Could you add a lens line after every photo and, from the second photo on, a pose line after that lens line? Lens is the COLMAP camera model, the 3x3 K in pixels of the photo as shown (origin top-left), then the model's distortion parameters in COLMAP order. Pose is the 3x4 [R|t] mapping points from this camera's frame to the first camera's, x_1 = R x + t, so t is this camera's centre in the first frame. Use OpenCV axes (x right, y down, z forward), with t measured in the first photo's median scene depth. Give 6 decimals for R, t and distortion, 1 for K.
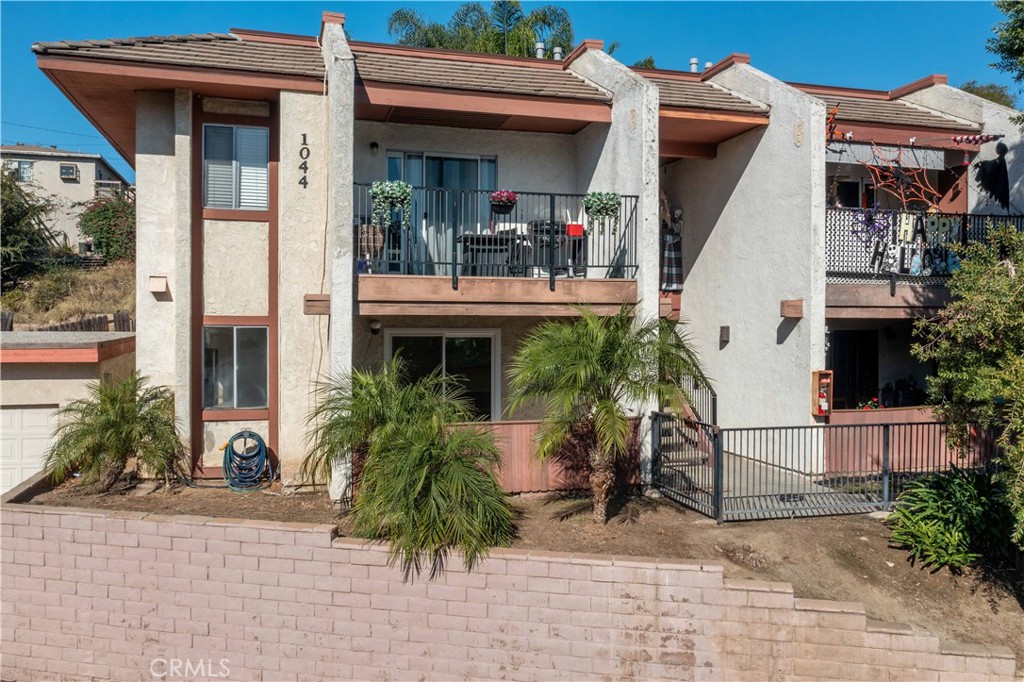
lens RADIAL K [[831.6, 0, 512.0], [0, 831.6, 341.0], [0, 0, 1]] dist [-0.009103, 0.001454]
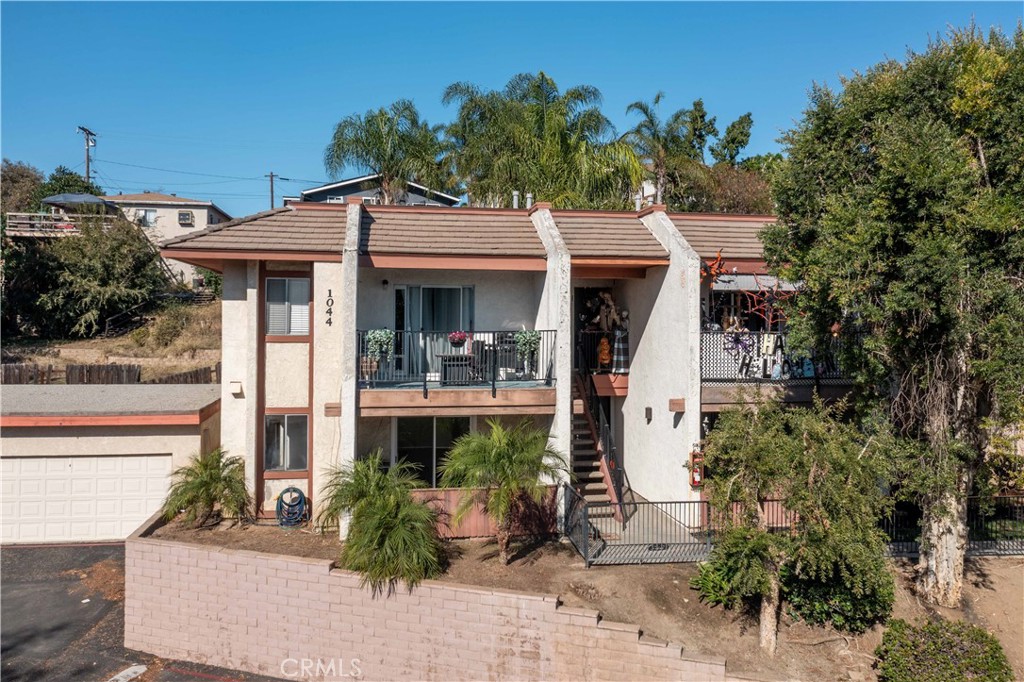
lens RADIAL K [[823.8, 0, 510.3], [0, 823.8, 321.1], [0, 0, 1]] dist [-0.003431, 0.002927]
pose [[0.993300, 0.002299, -0.115544, 0.244055], [-0.004712, 0.999776, -0.020617, -0.165445], [0.115471, 0.021023, 0.993088, -0.431234]]
